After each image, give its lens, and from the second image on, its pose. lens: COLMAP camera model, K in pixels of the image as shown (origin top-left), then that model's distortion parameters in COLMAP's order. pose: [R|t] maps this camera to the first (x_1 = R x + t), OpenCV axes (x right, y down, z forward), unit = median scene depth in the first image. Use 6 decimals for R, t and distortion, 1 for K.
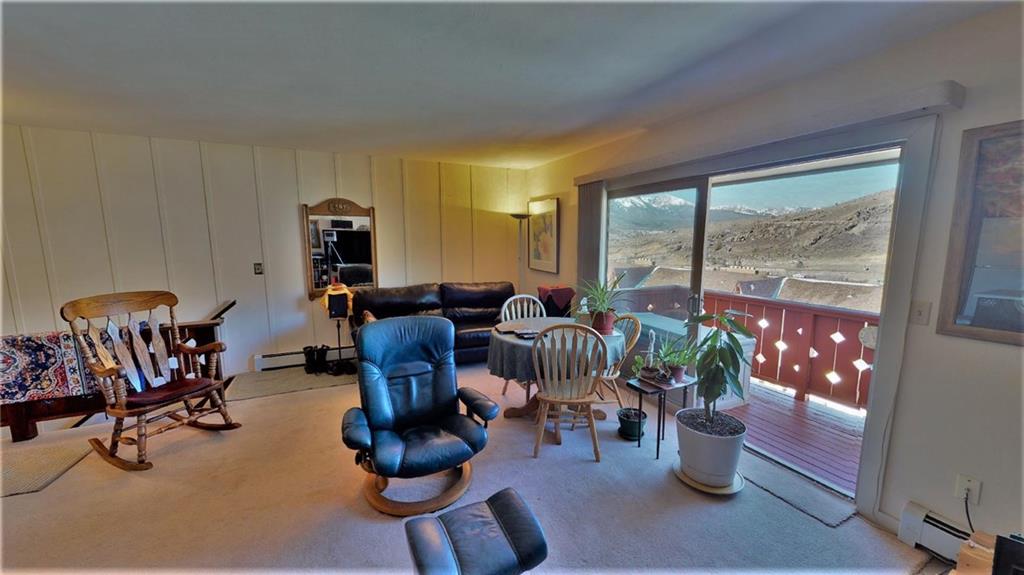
lens RADIAL K [[374.5, 0, 508.7], [0, 374.5, 288.7], [0, 0, 1]] dist [0.000890, 0.000053]
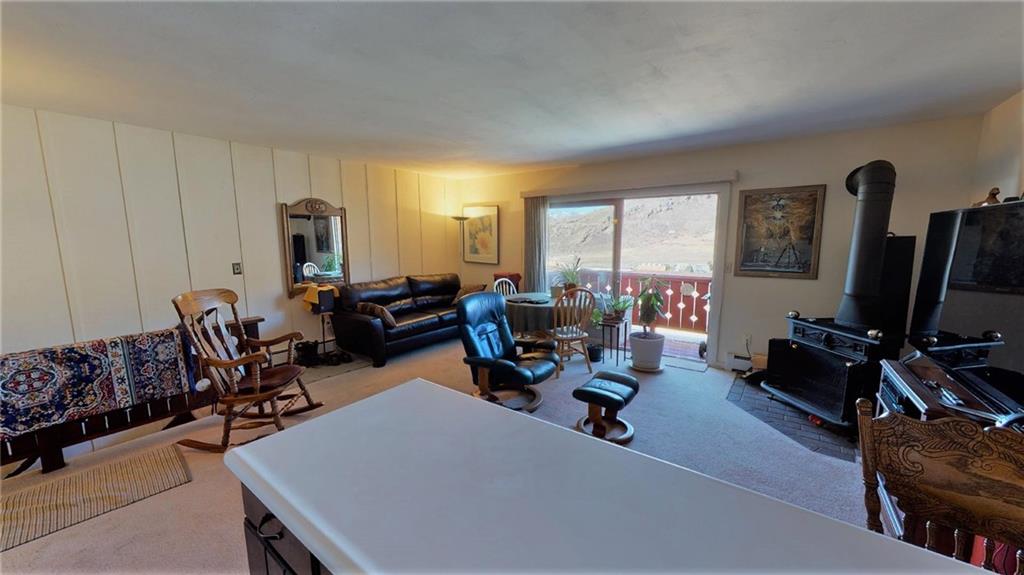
lens RADIAL K [[374.5, 0, 508.7], [0, 374.5, 288.7], [0, 0, 1]] dist [0.000890, 0.000053]
pose [[0.884743, -0.066339, 0.461334, -0.733680], [0.065572, 0.997691, 0.017712, 0.039674], [-0.461443, 0.014580, 0.887050, -0.259462]]
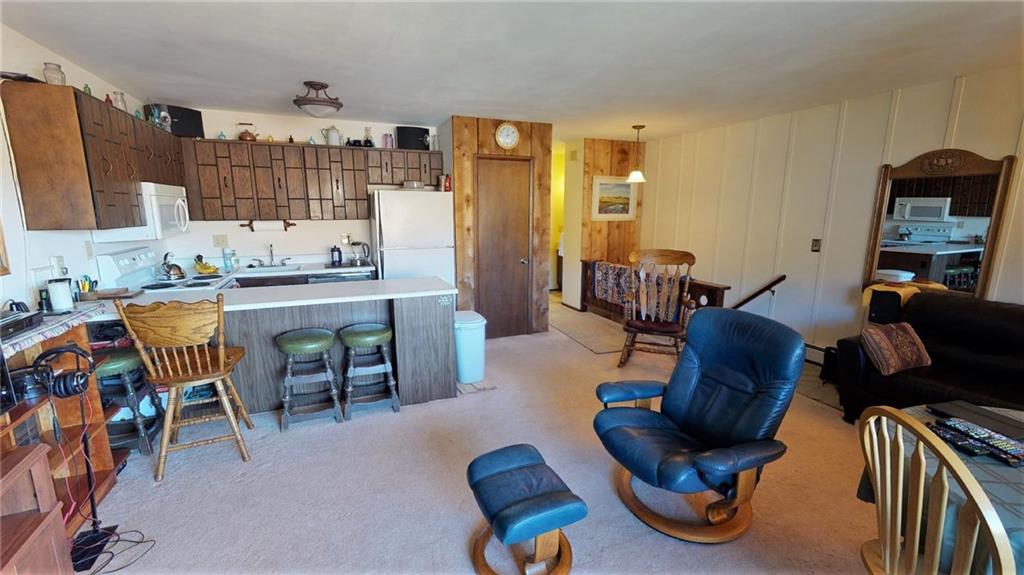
lens RADIAL K [[434.7, 0, 535.4], [0, 434.7, 286.9], [0, 0, 1]] dist [-0.000300, -0.000061]
pose [[-0.002993, 0.175933, -0.984398, 0.535614], [-0.142171, 0.974328, 0.174566, -0.063071], [0.989838, 0.140475, 0.022096, 0.490223]]
